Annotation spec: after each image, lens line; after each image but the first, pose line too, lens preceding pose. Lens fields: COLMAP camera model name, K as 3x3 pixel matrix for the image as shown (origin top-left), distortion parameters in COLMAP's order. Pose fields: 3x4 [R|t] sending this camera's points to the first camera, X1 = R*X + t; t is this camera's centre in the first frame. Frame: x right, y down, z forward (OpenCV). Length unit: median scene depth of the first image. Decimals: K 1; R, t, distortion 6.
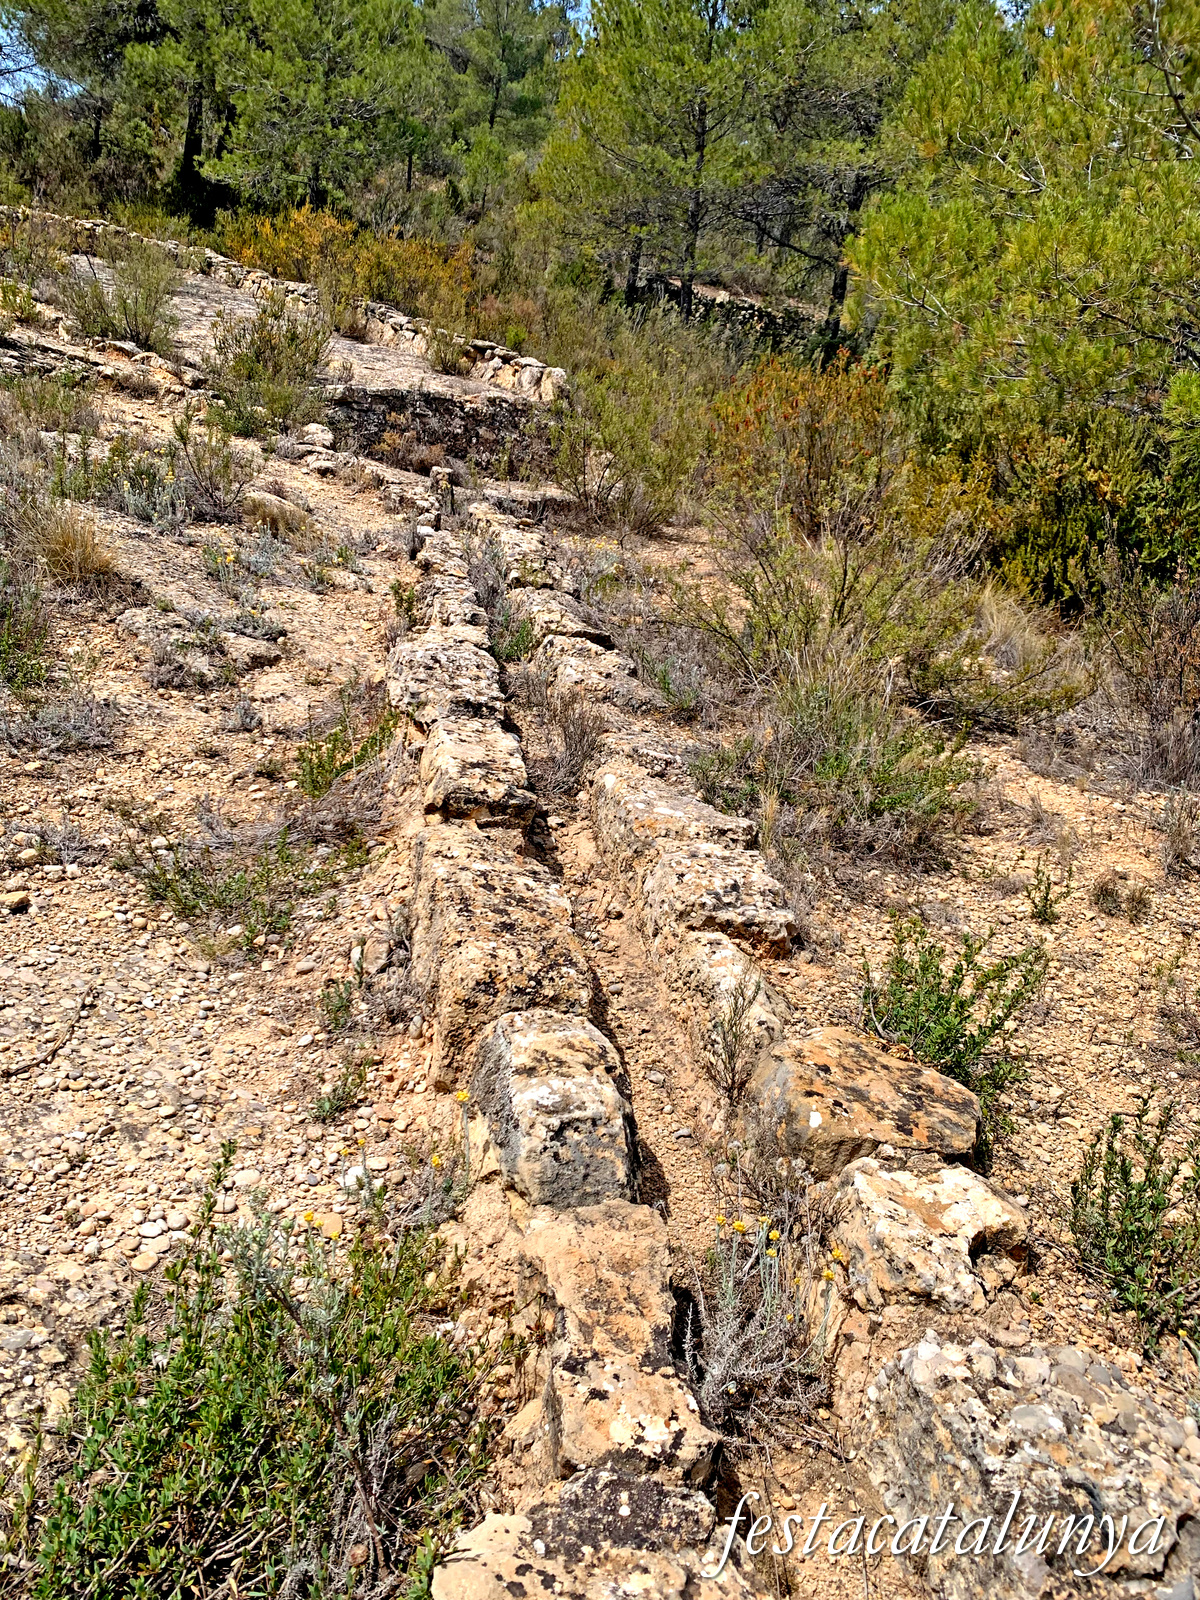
lens RADIAL K [[1221.6, 0, 594.2], [0, 1221.6, 793.7], [0, 0, 1]] dist [0.024162, -0.018658]
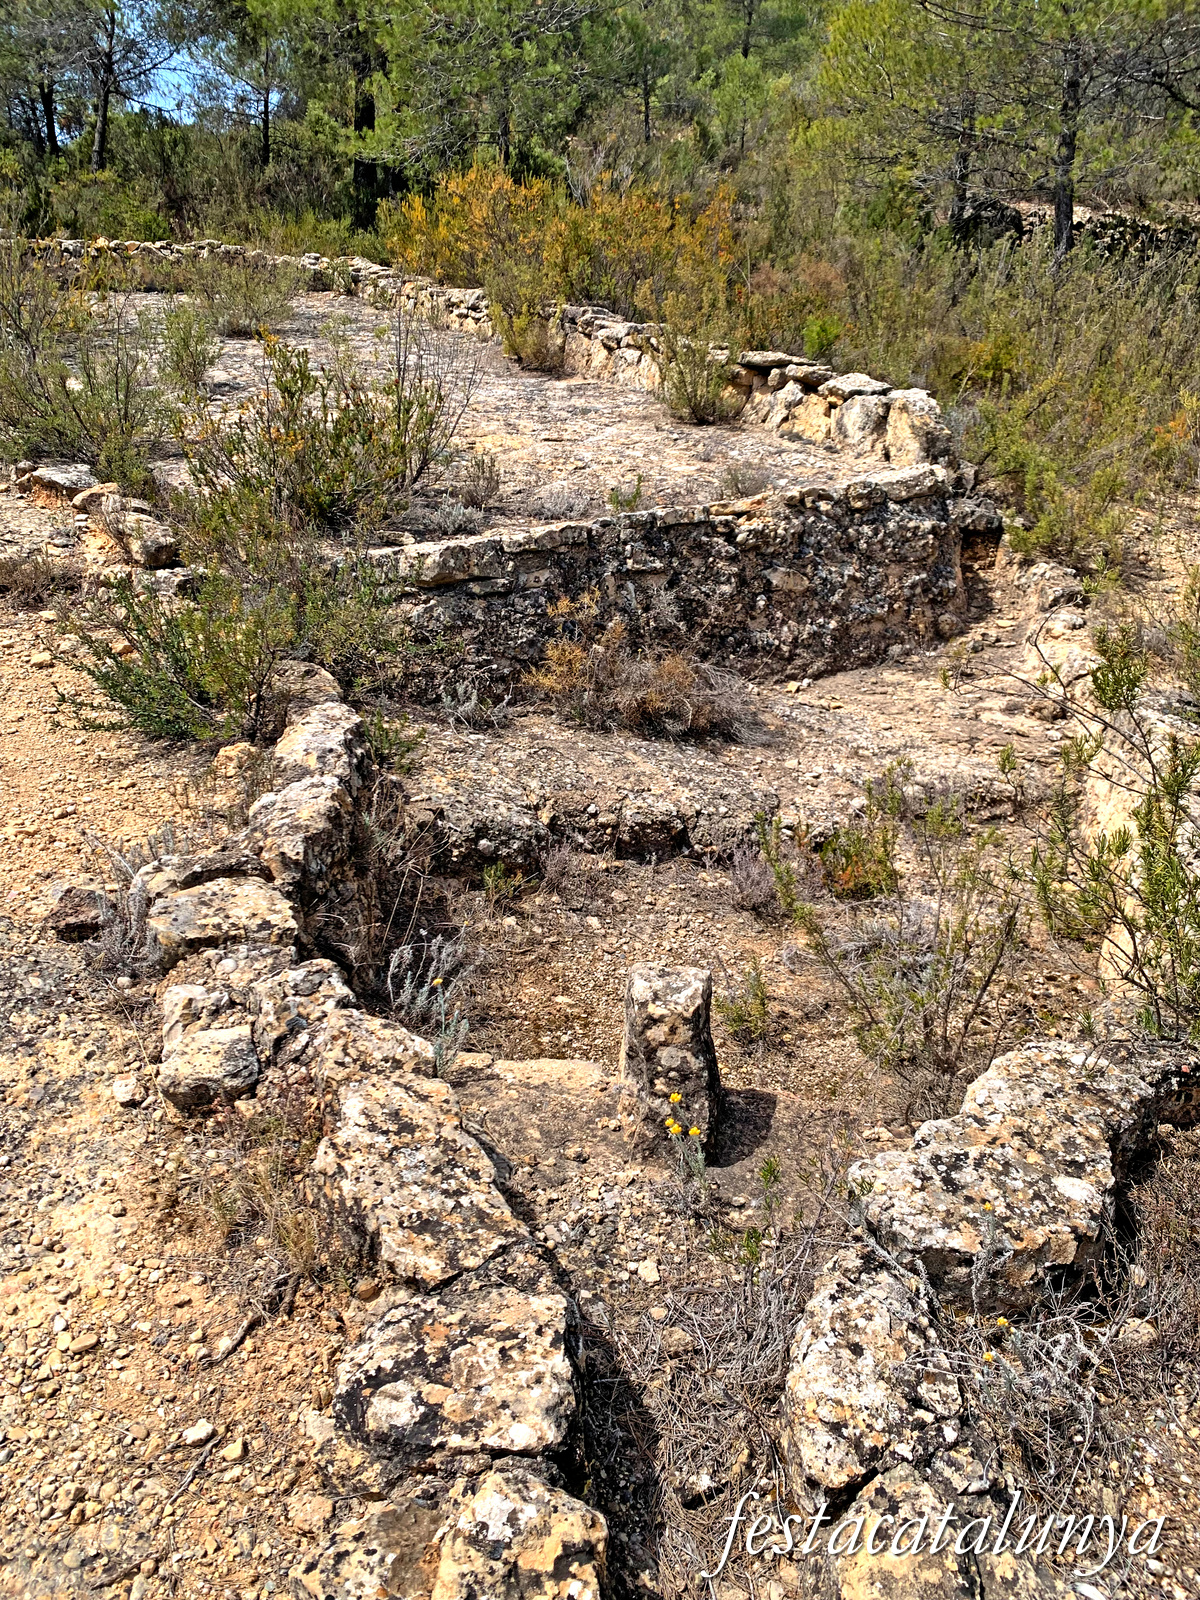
lens RADIAL K [[1221.6, 0, 608.7], [0, 1221.6, 803.1], [0, 0, 1]] dist [0.024162, -0.018658]
pose [[0.973714, -0.051947, -0.221771, -0.047332], [0.058332, 0.998047, 0.022332, -0.187281], [0.220178, -0.034682, 0.974843, 0.452387]]
